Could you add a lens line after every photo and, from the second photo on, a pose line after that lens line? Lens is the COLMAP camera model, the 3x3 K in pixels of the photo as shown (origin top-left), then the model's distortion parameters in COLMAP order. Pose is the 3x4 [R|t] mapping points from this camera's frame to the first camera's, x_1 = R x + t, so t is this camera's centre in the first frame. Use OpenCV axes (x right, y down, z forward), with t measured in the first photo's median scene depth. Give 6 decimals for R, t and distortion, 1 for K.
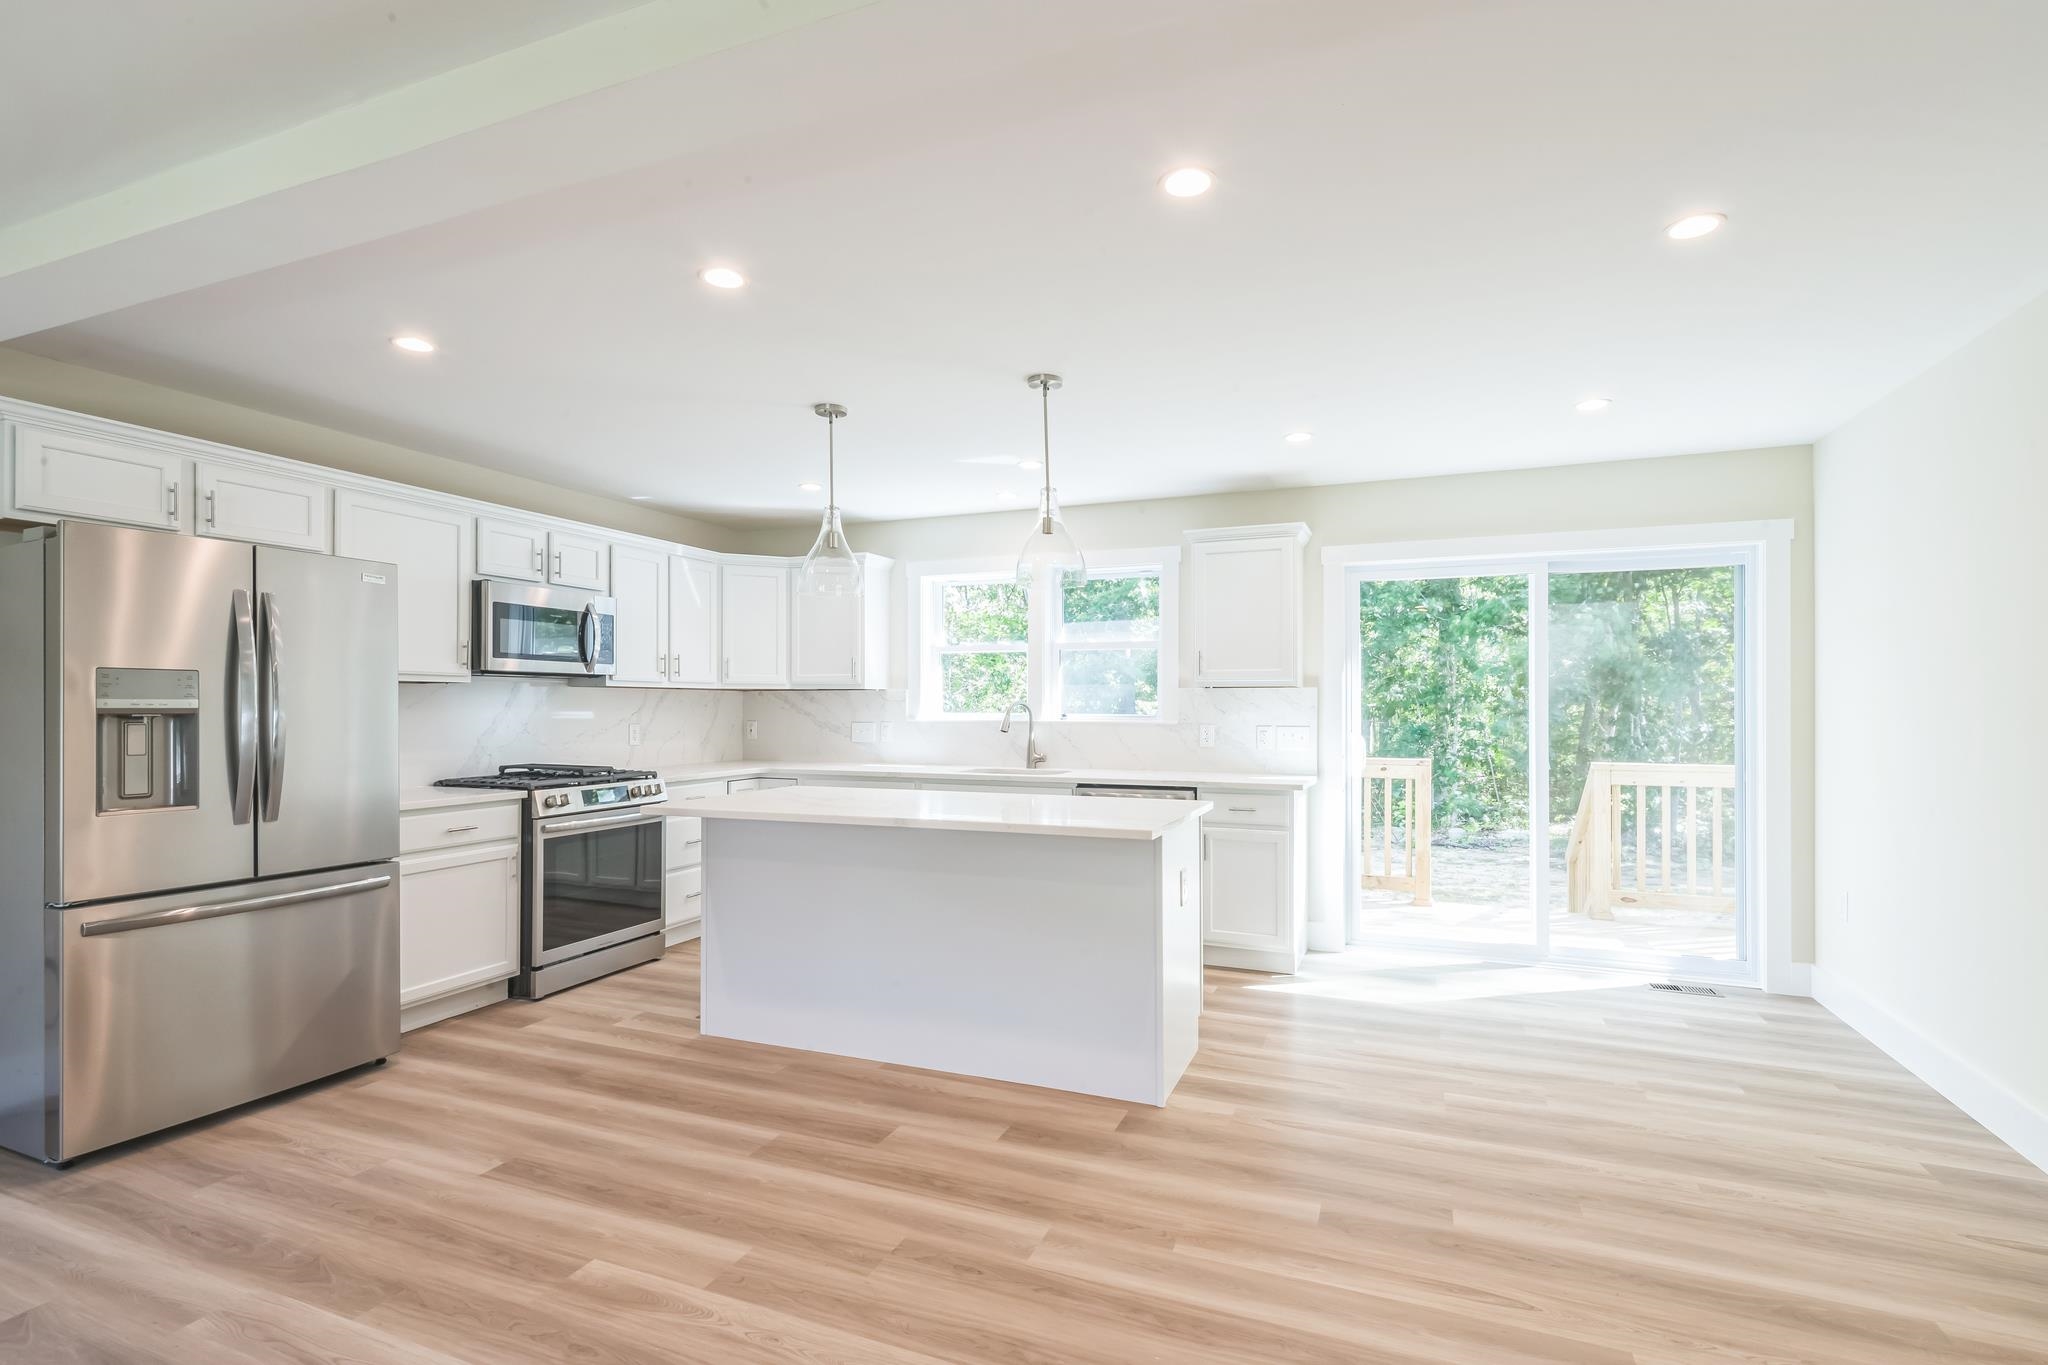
lens RADIAL K [[956.5, 0, 1023.1], [0, 956.5, 710.1], [0, 0, 1]] dist [-0.005333, -0.002067]
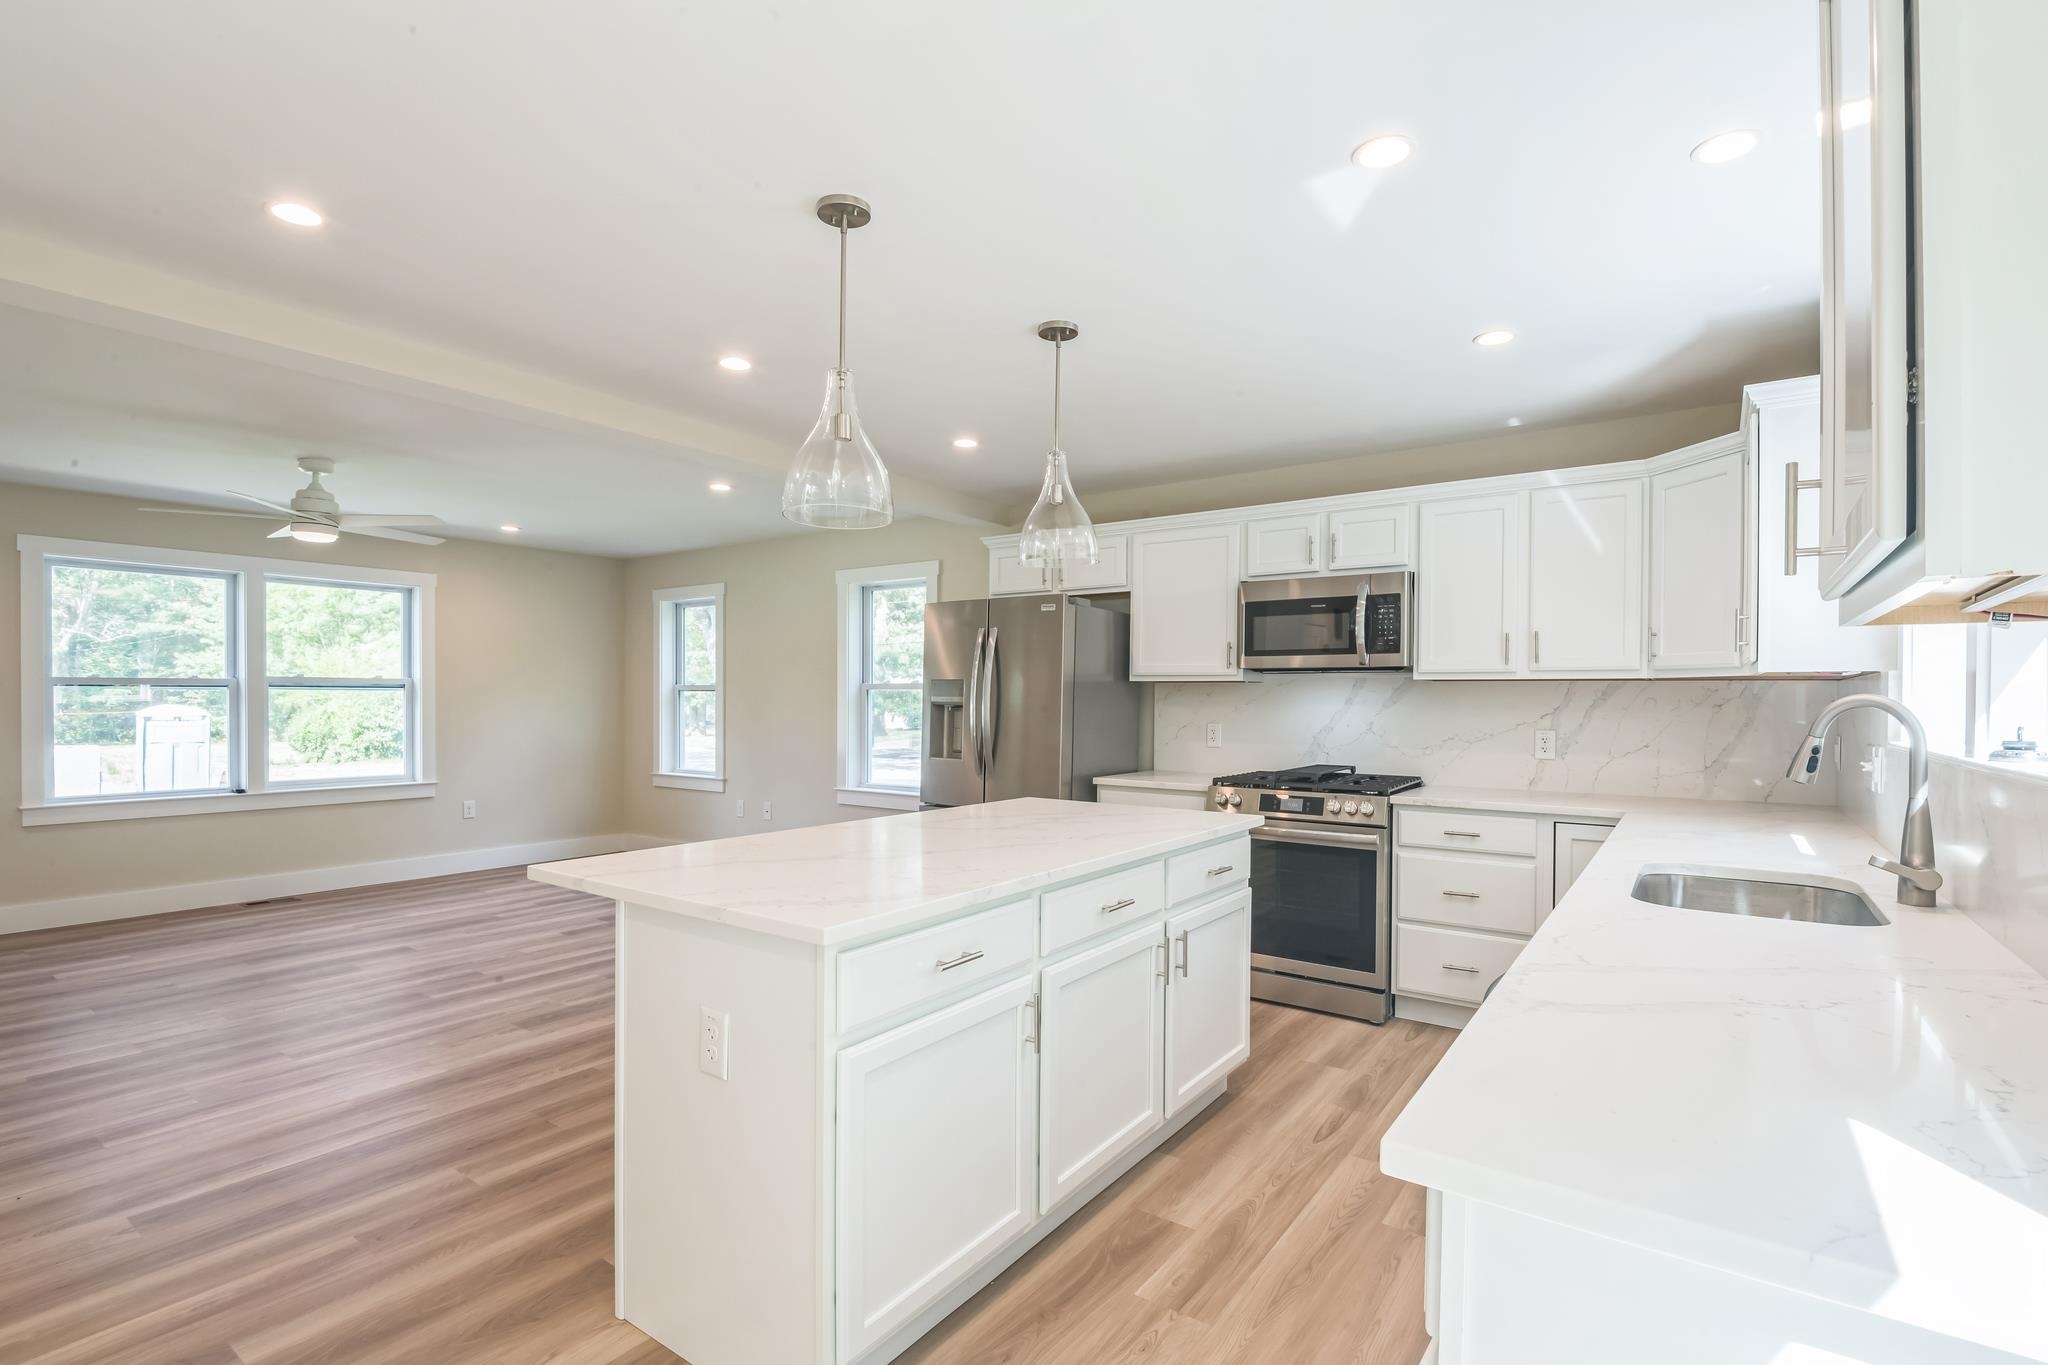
lens RADIAL K [[956.5, 0, 1025.5], [0, 956.5, 701.5], [0, 0, 1]] dist [-0.005333, -0.002067]
pose [[-0.234757, 0.000132, -0.972054, 0.507787], [-0.012661, 0.999915, 0.003194, -0.005888], [0.971972, 0.013057, -0.234735, 1.012138]]
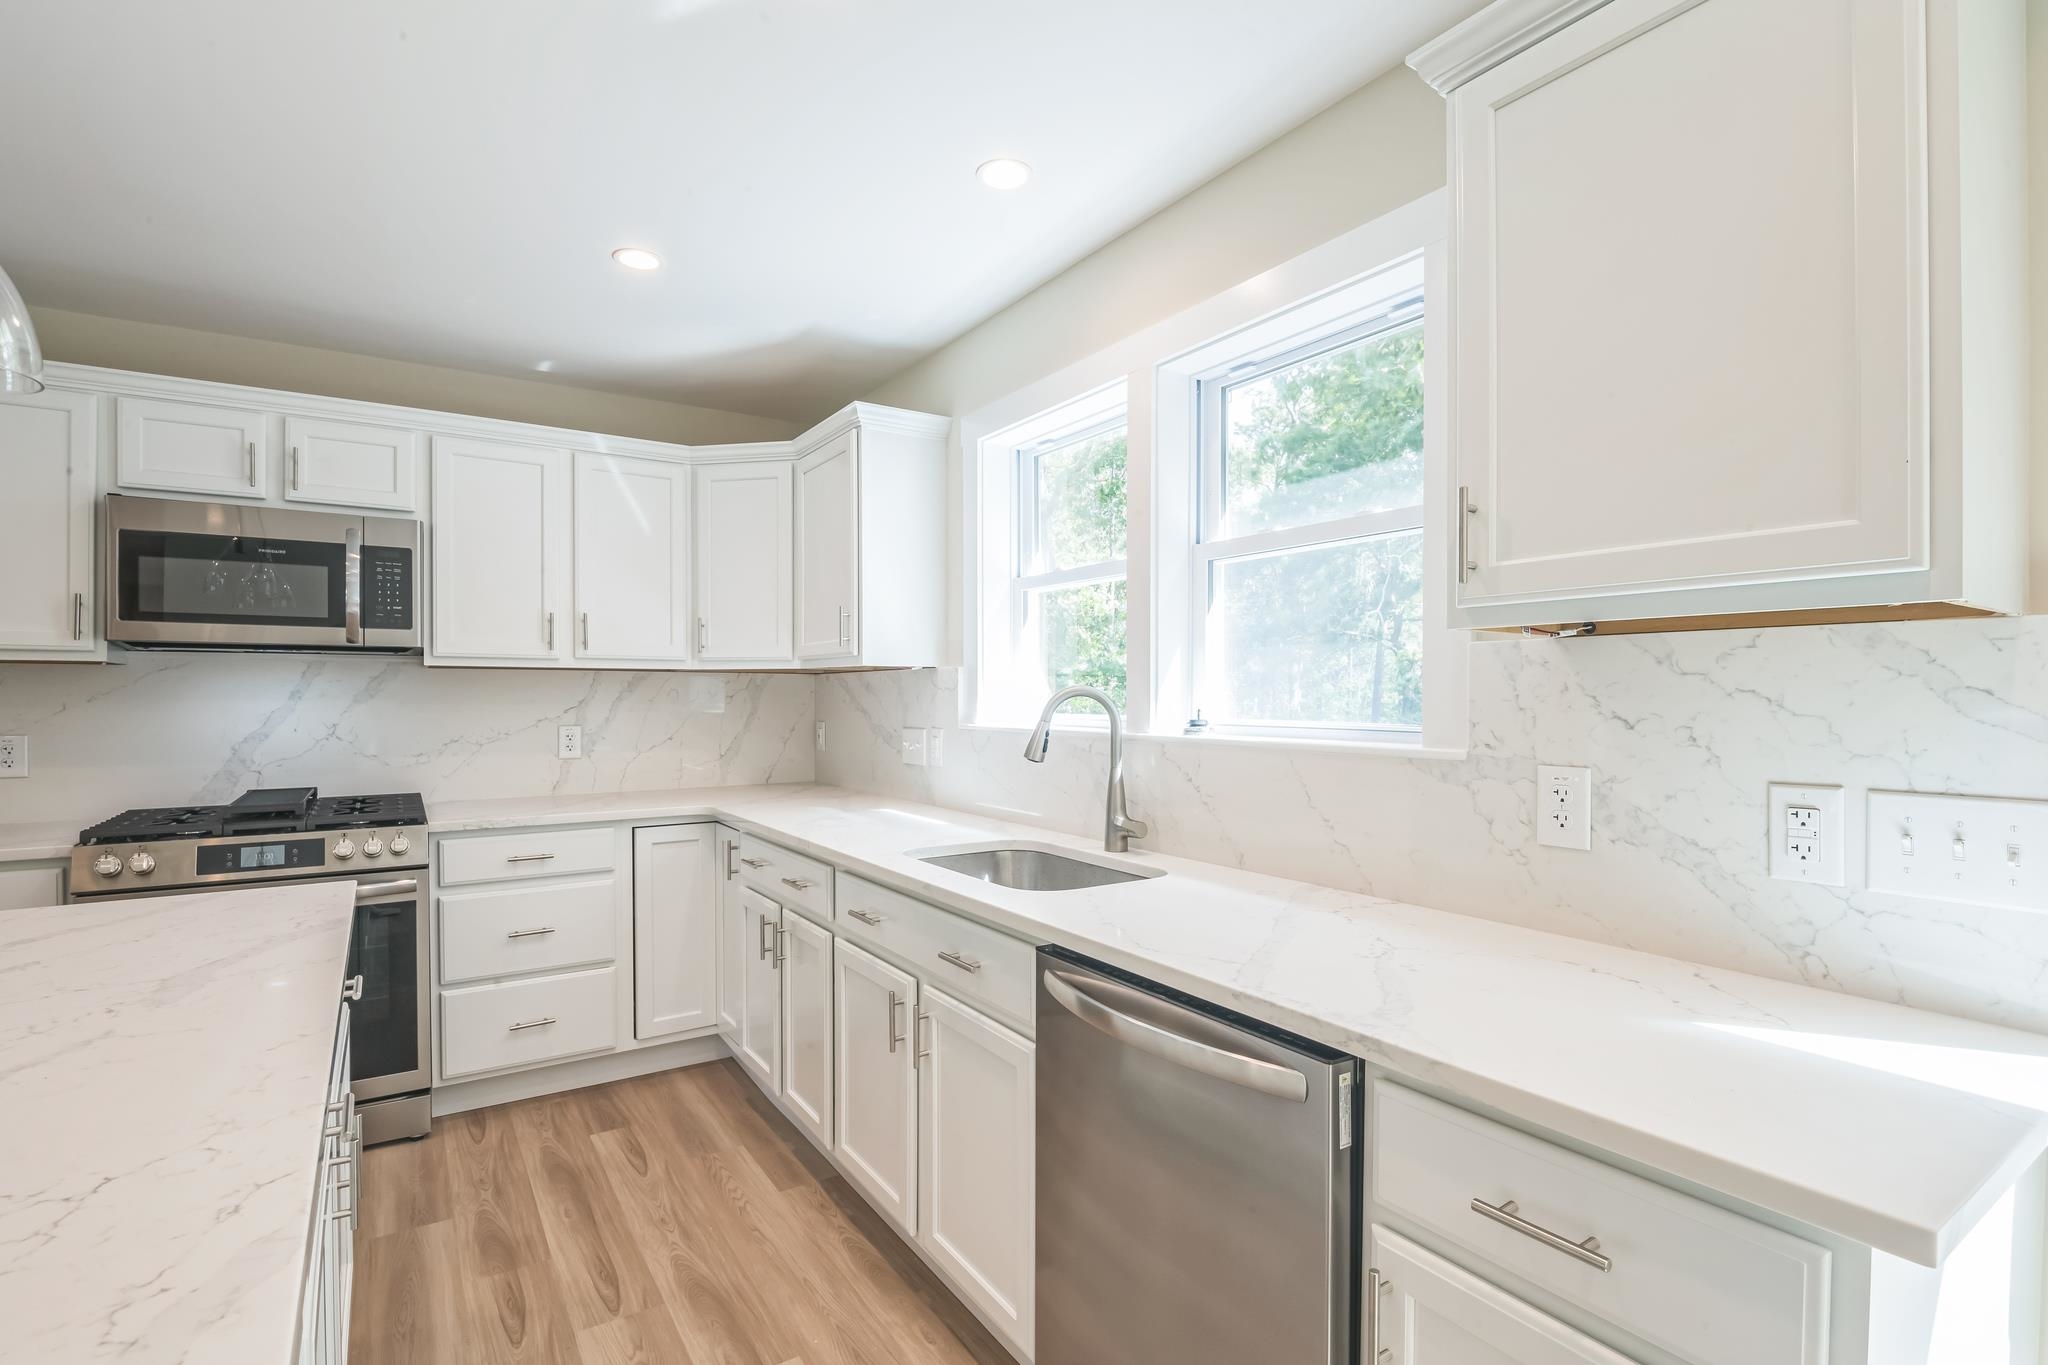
lens RADIAL K [[956.5, 0, 1014.0], [0, 956.5, 700.4], [0, 0, 1]] dist [-0.005333, -0.002067]
pose [[0.823763, 0.002047, -0.566931, 0.266036], [-0.002407, 0.999997, 0.000112, -0.004345], [0.566930, 0.001272, 0.823765, 0.823001]]
